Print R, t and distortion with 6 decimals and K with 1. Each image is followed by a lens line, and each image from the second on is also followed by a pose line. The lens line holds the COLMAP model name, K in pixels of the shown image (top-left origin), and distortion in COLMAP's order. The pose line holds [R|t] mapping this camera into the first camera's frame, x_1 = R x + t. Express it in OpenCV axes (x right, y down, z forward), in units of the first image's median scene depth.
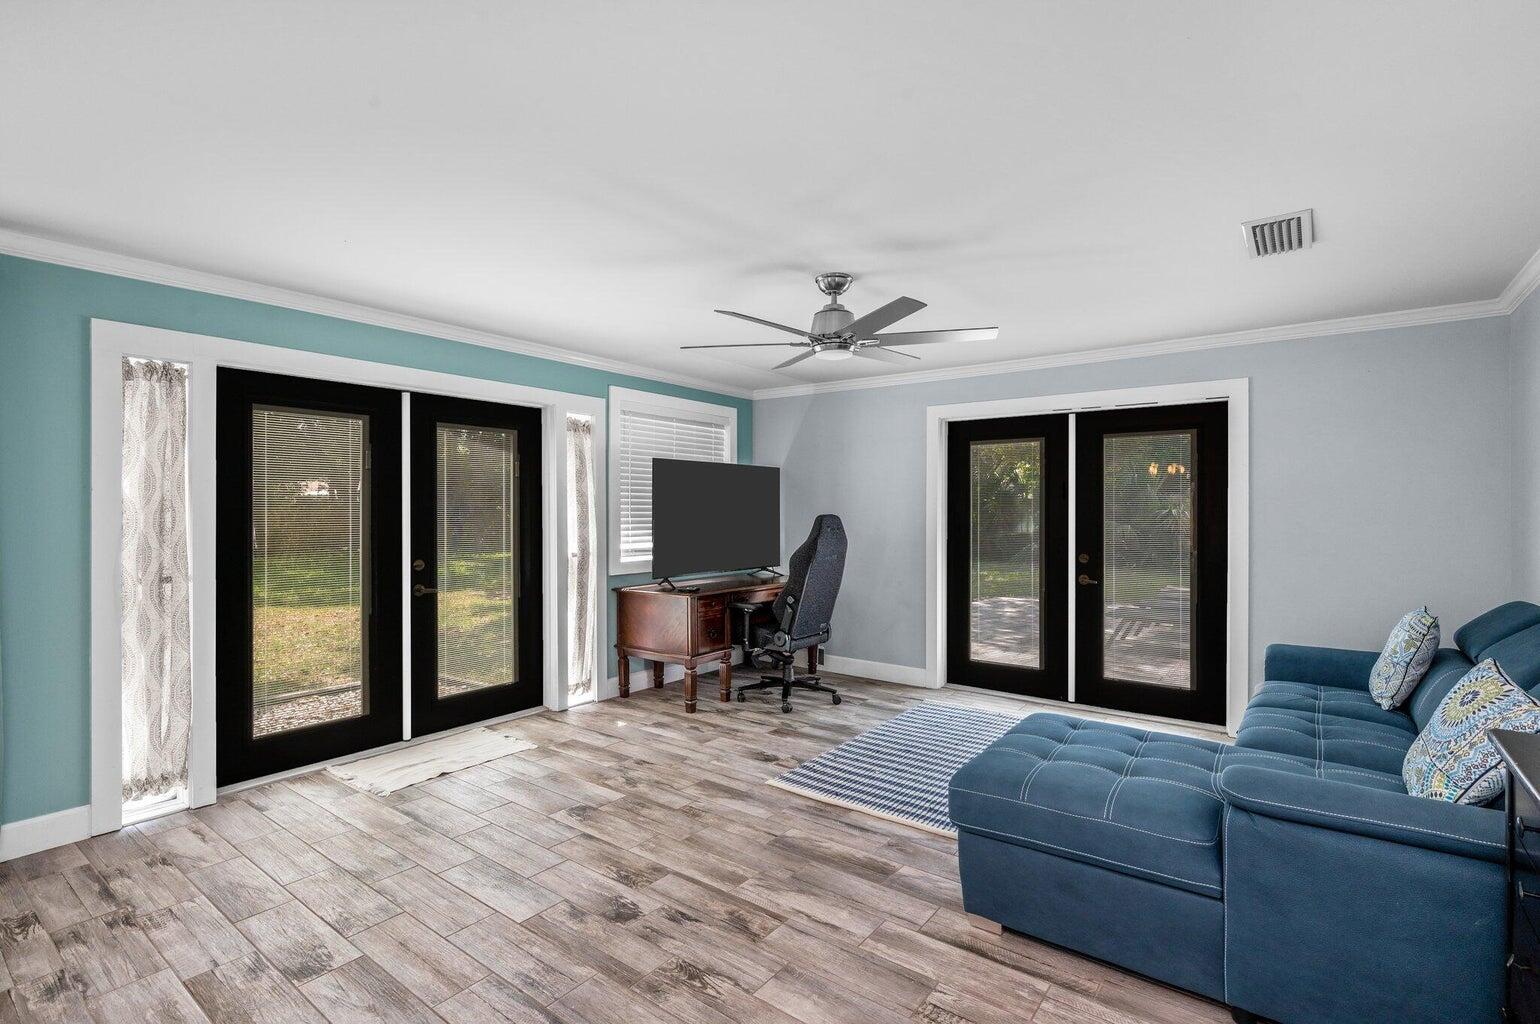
lens RADIAL K [[729.4, 0, 769.0], [0, 729.4, 506.6], [0, 0, 1]] dist [-0.001567, -0.000087]
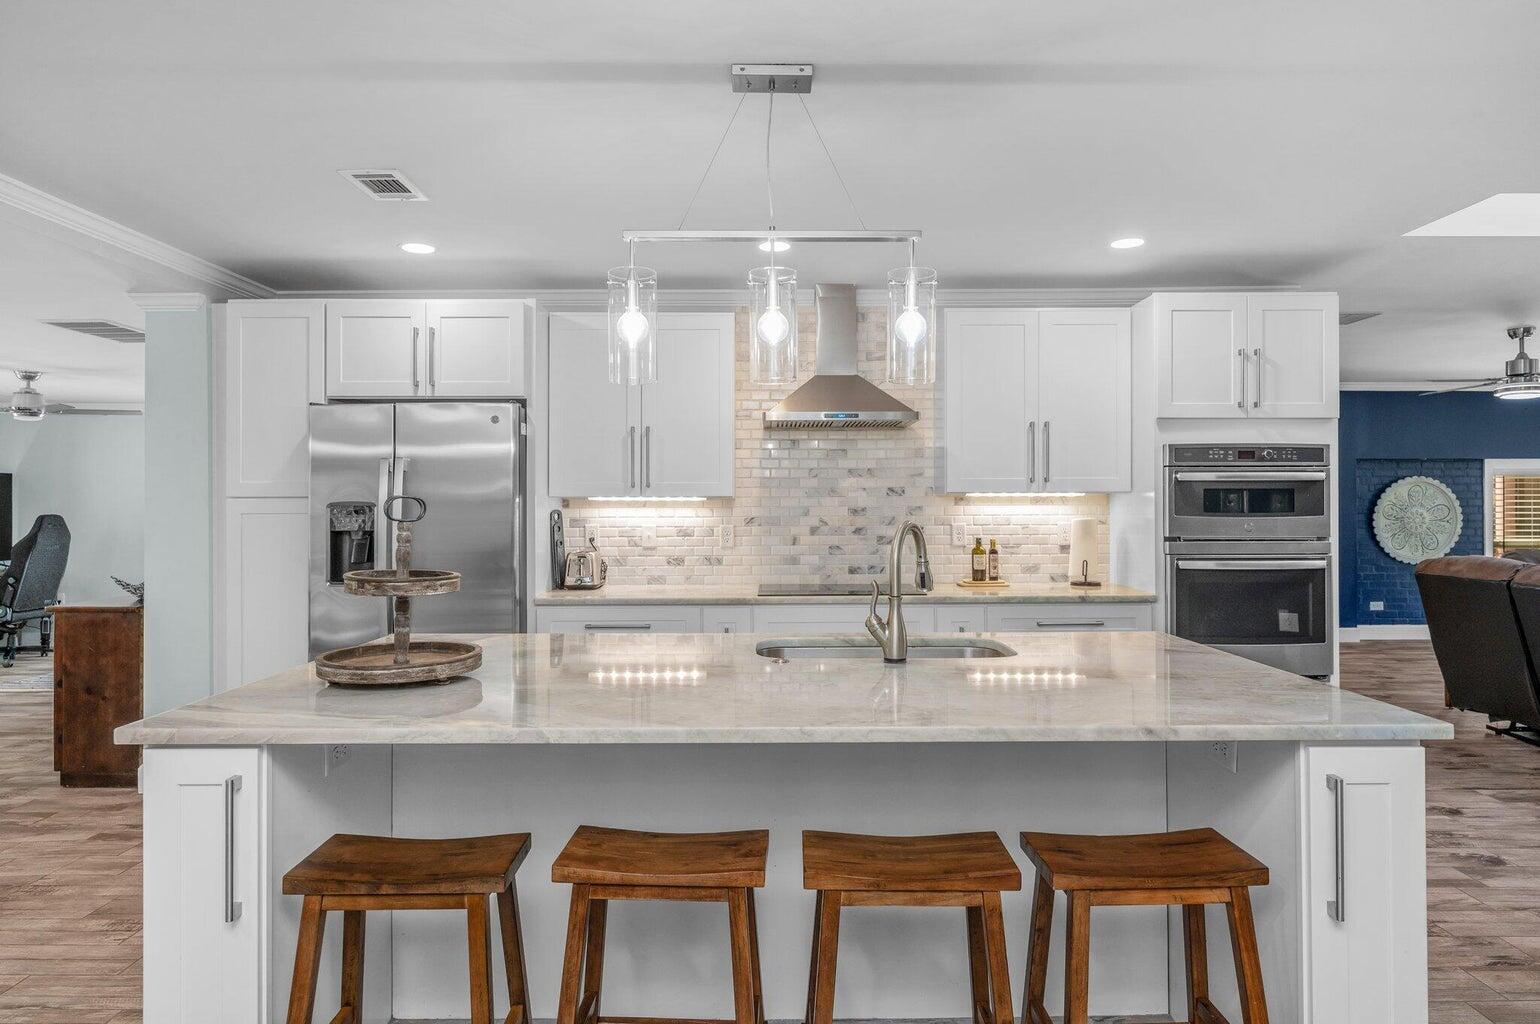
lens RADIAL K [[917.1, 0, 772.8], [0, 917.1, 502.4], [0, 0, 1]] dist [-0.000838, -0.000889]
pose [[0.789772, 0.000696, 0.613400, 0.108128], [0.001350, 0.999995, -0.002874, -0.005635], [-0.613398, 0.003098, 0.789768, -1.223512]]
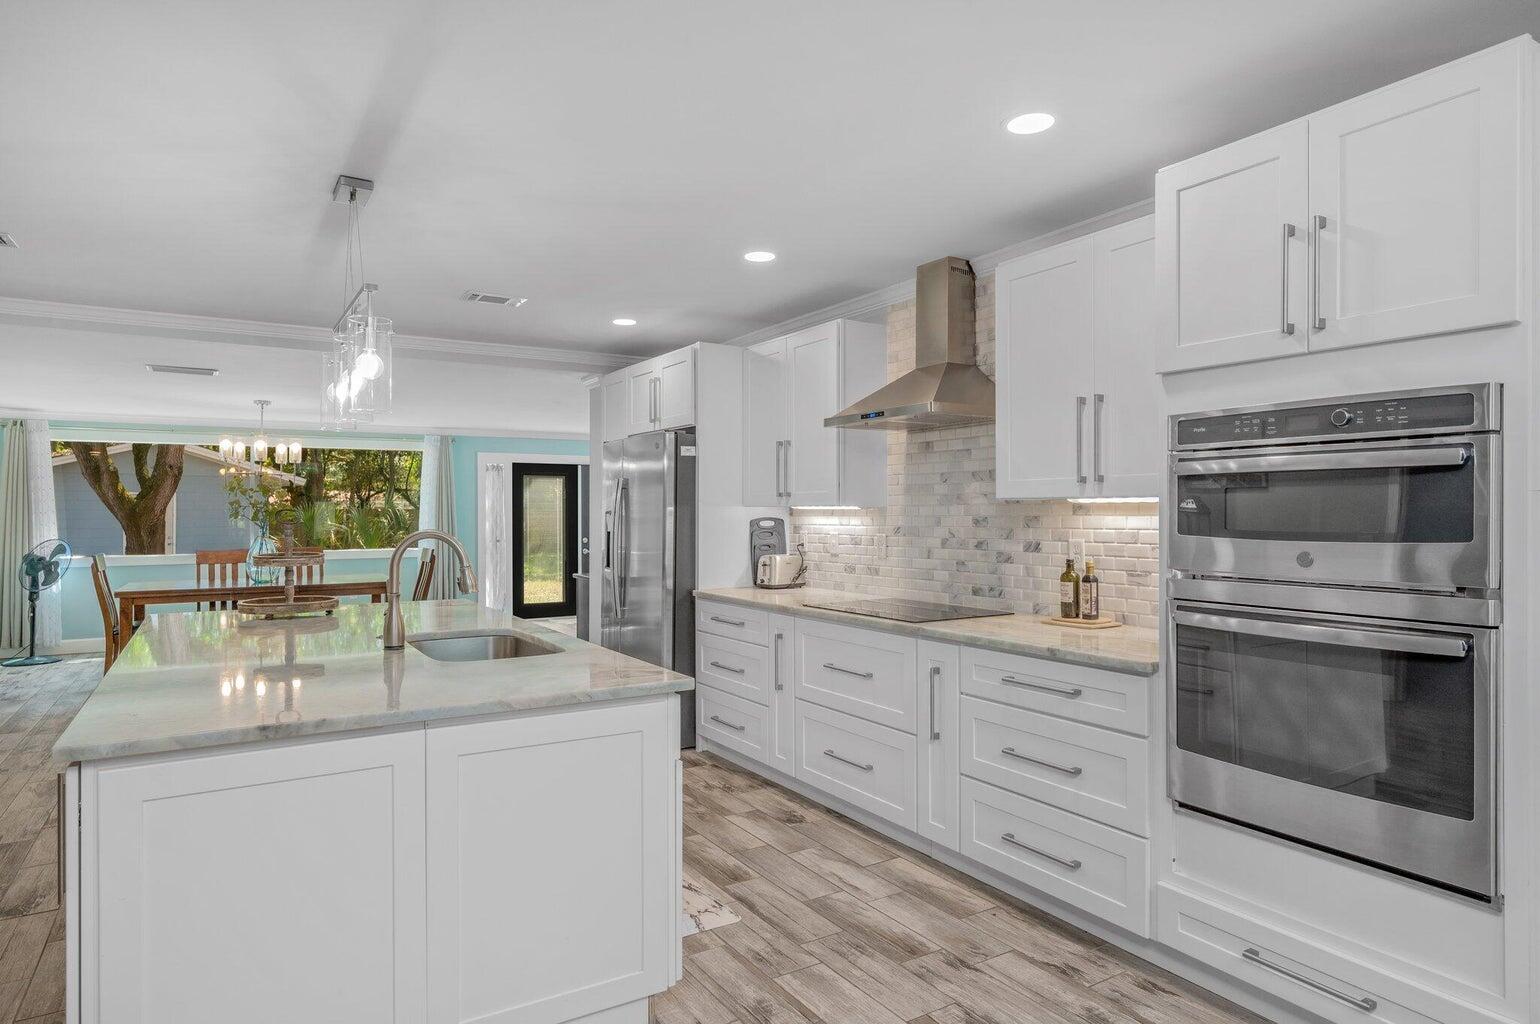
lens RADIAL K [[896.8, 0, 774.1], [0, 896.8, 518.5], [0, 0, 1]] dist [0.001321, -0.000129]
pose [[0.937219, 0.001275, -0.348740, 0.986284], [0.001552, 0.999968, 0.007826, -0.008617], [0.348739, -0.007876, 0.937187, -1.337914]]
